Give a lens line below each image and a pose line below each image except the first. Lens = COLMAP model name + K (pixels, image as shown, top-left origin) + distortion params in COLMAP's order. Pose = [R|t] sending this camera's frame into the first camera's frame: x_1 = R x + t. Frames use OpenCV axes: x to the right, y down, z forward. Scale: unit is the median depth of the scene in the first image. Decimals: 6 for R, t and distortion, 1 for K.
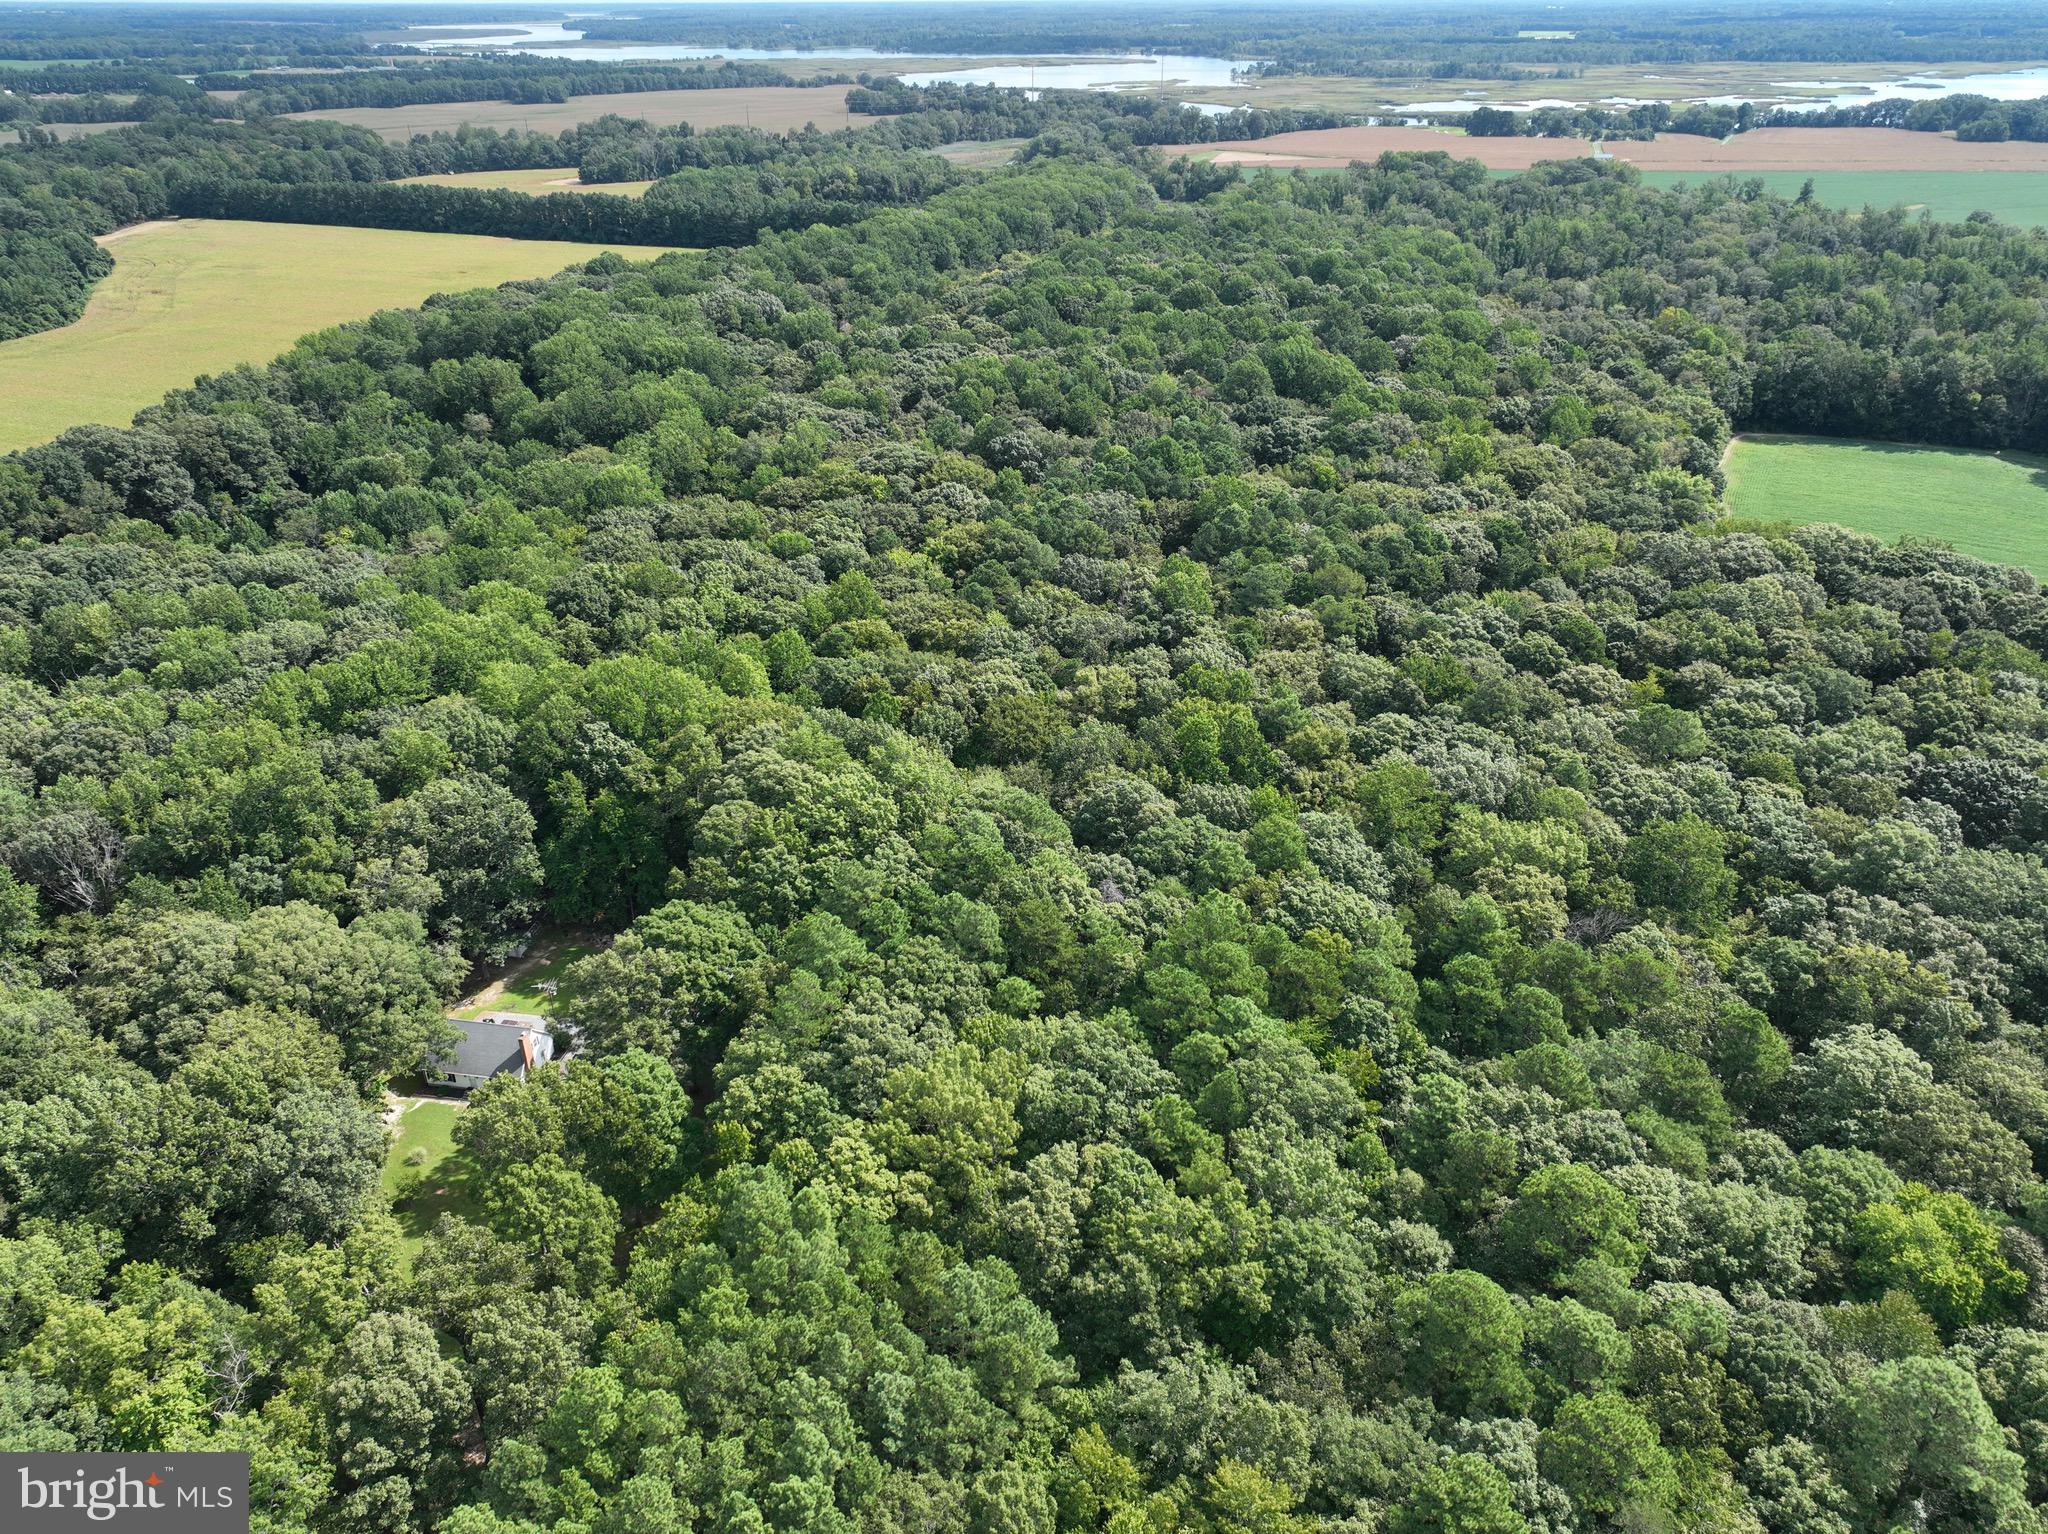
lens RADIAL K [[1432.6, 0, 1024.2], [0, 1432.6, 751.6], [0, 0, 1]] dist [-0.001821, 0.017375]
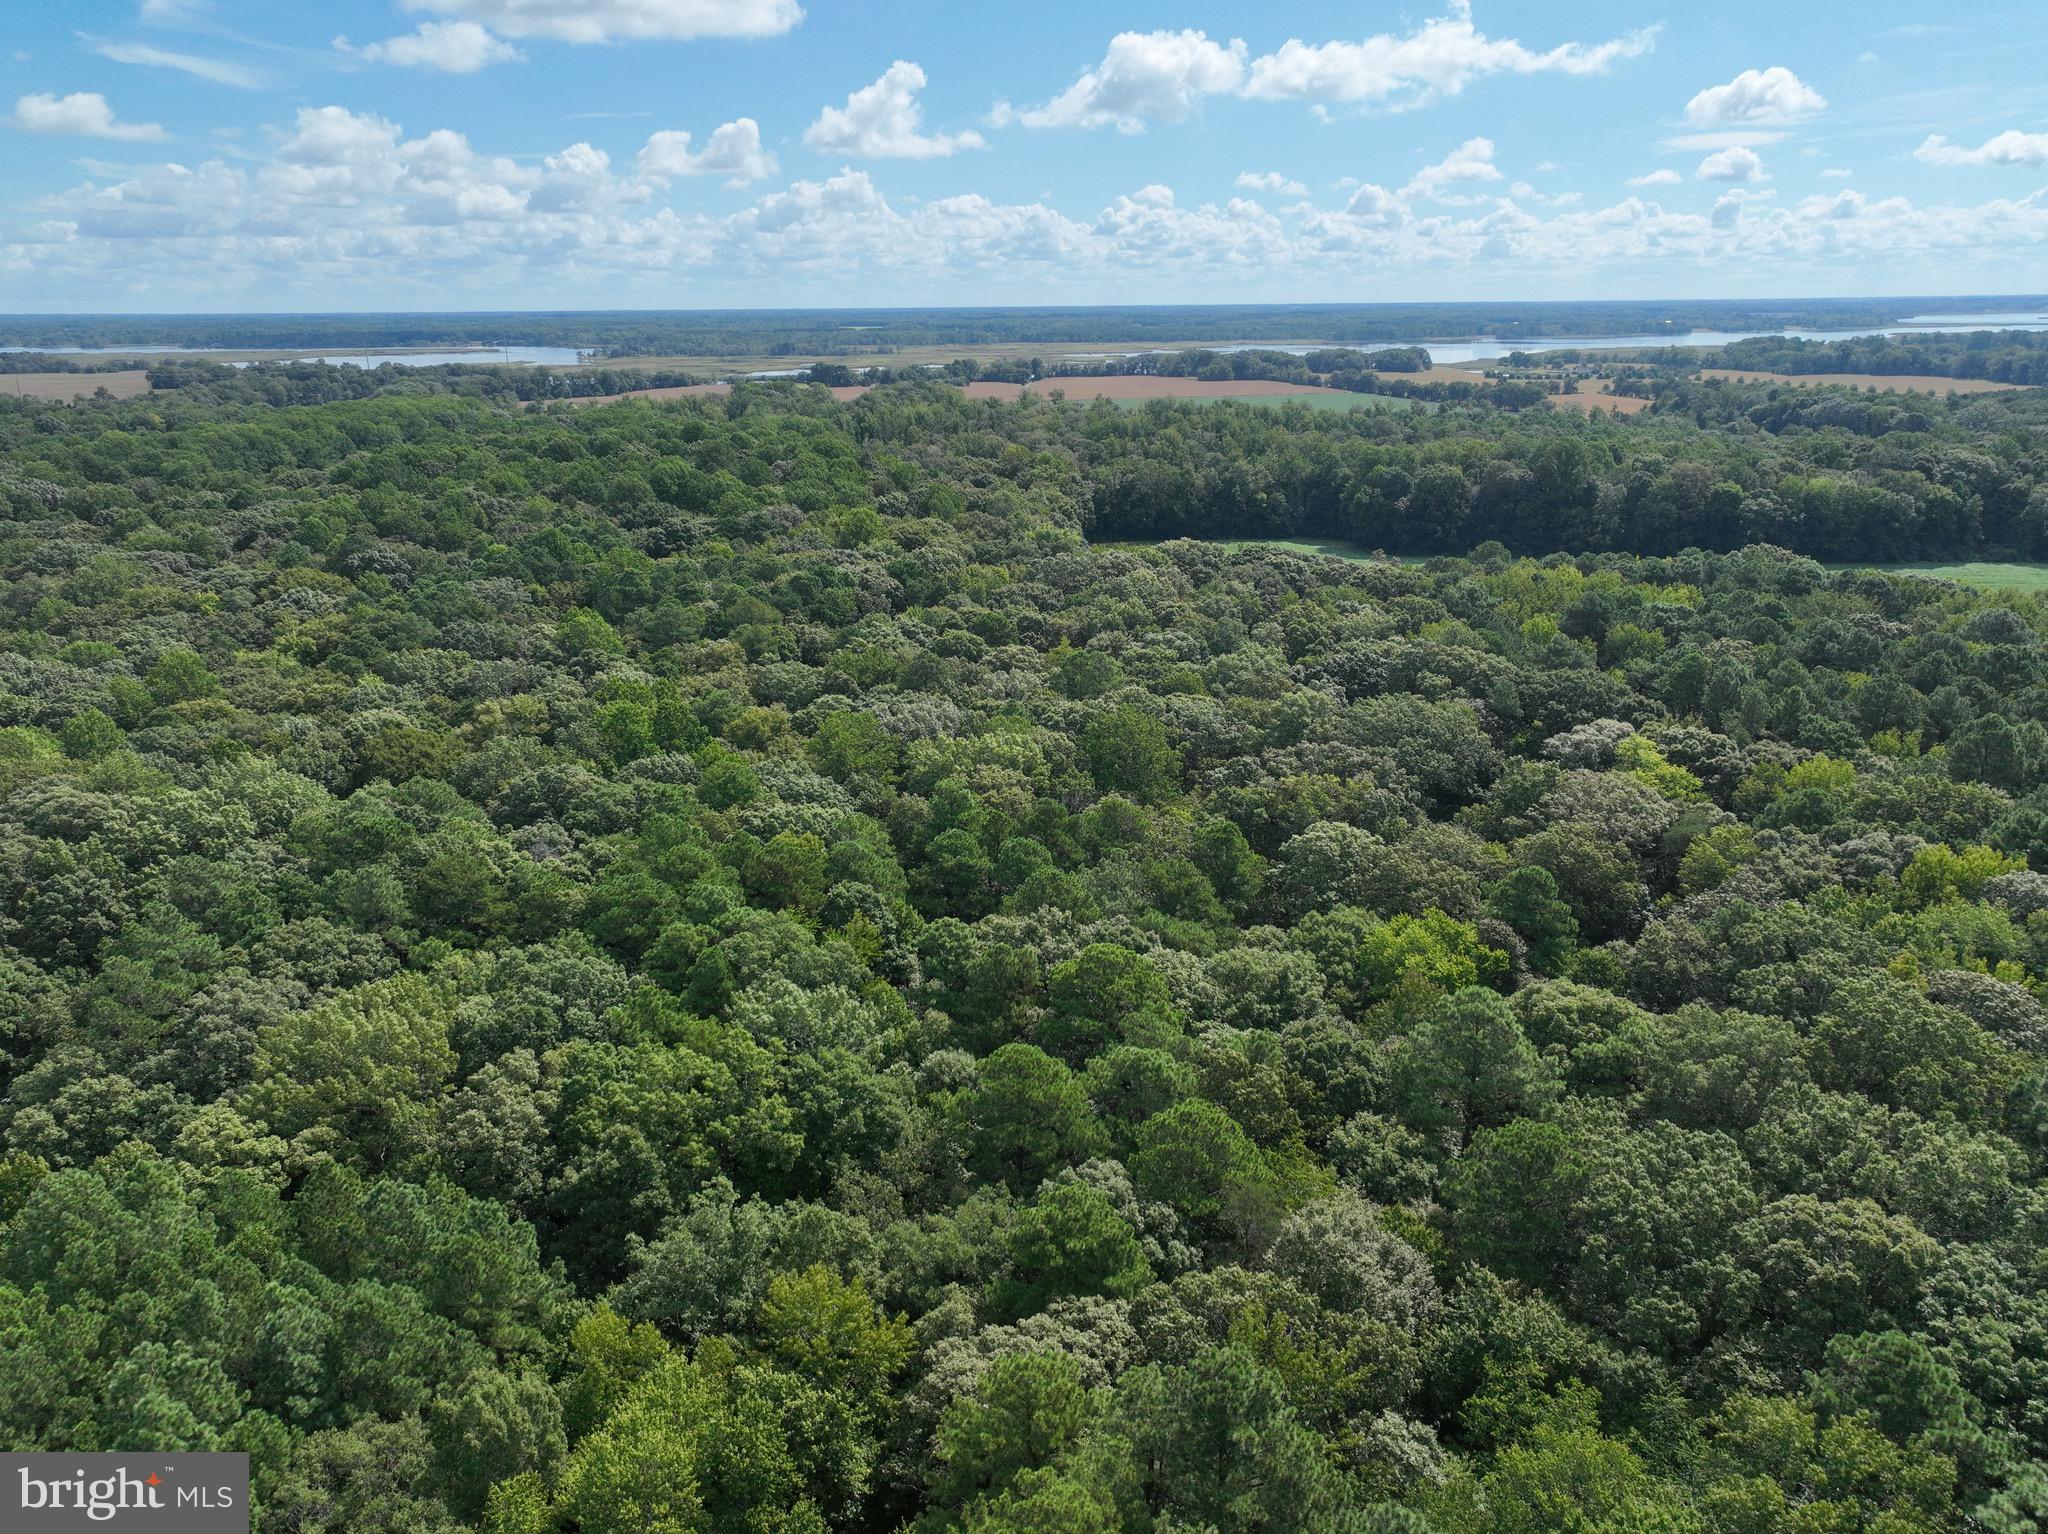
lens RADIAL K [[1432.6, 0, 1019.9], [0, 1432.6, 755.2], [0, 0, 1]] dist [-0.001821, 0.017375]
pose [[0.913222, -0.126920, 0.387190, -0.003082], [0.196363, 0.969710, -0.145270, 0.223613], [-0.357025, 0.208694, 0.910484, 0.115021]]
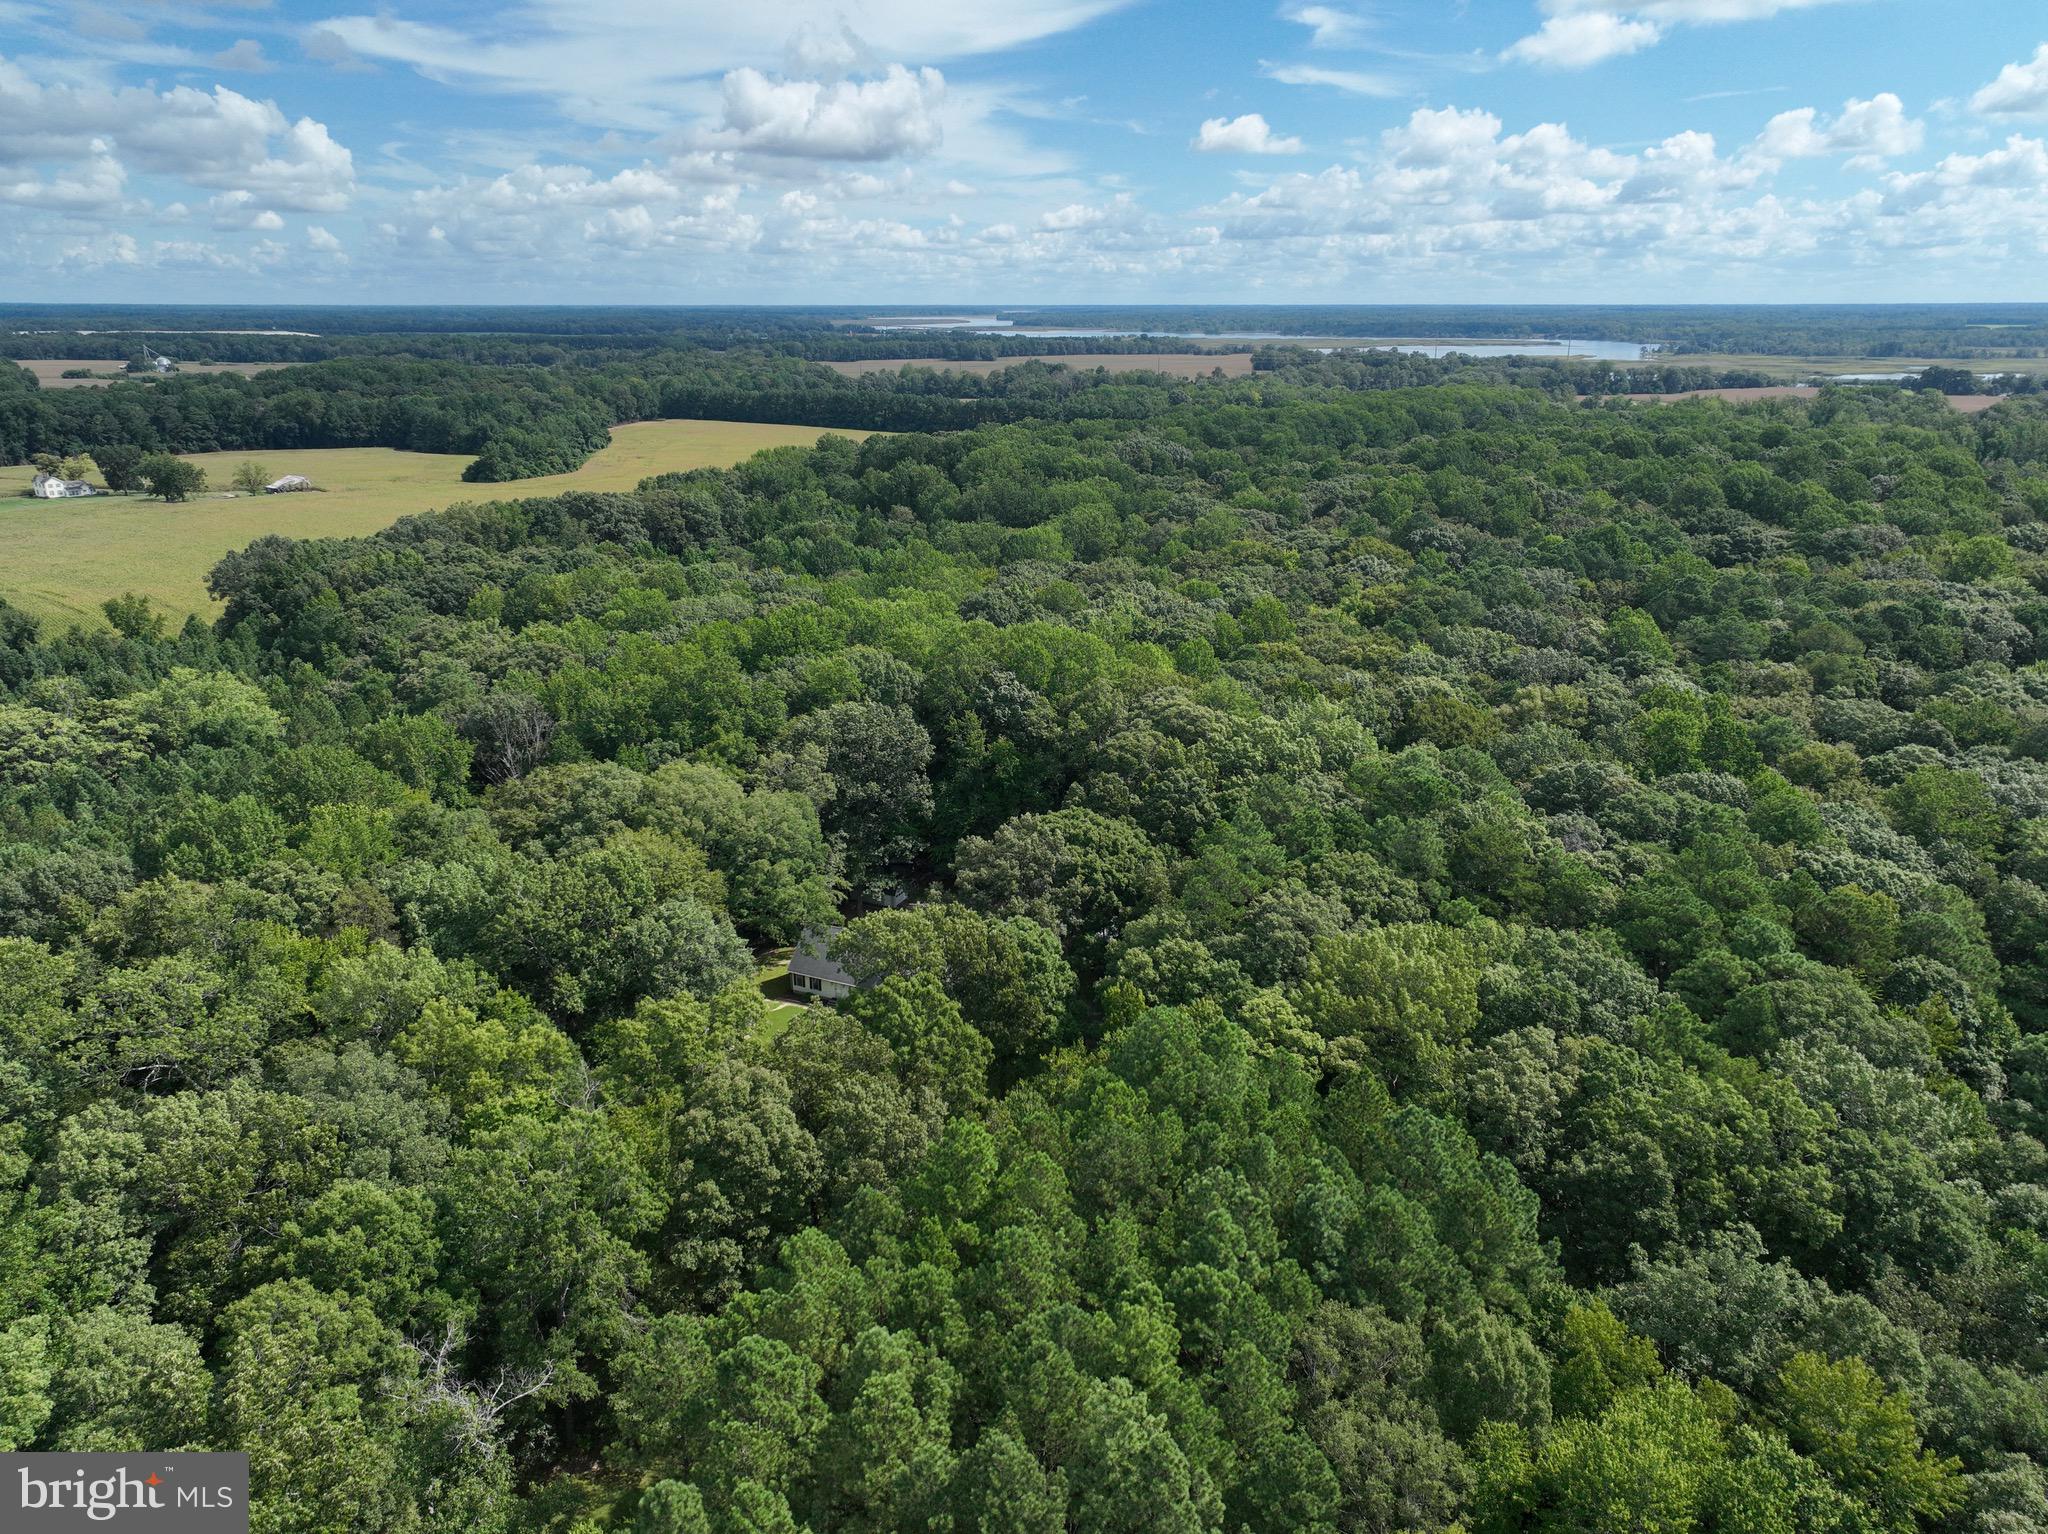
lens RADIAL K [[1432.6, 0, 1026.2], [0, 1432.6, 754.5], [0, 0, 1]] dist [-0.001821, 0.017375]
pose [[0.966860, 0.079153, -0.242728, -0.052936], [-0.121875, 0.978502, -0.166376, 0.229924], [0.224341, 0.190444, 0.955721, 0.106324]]
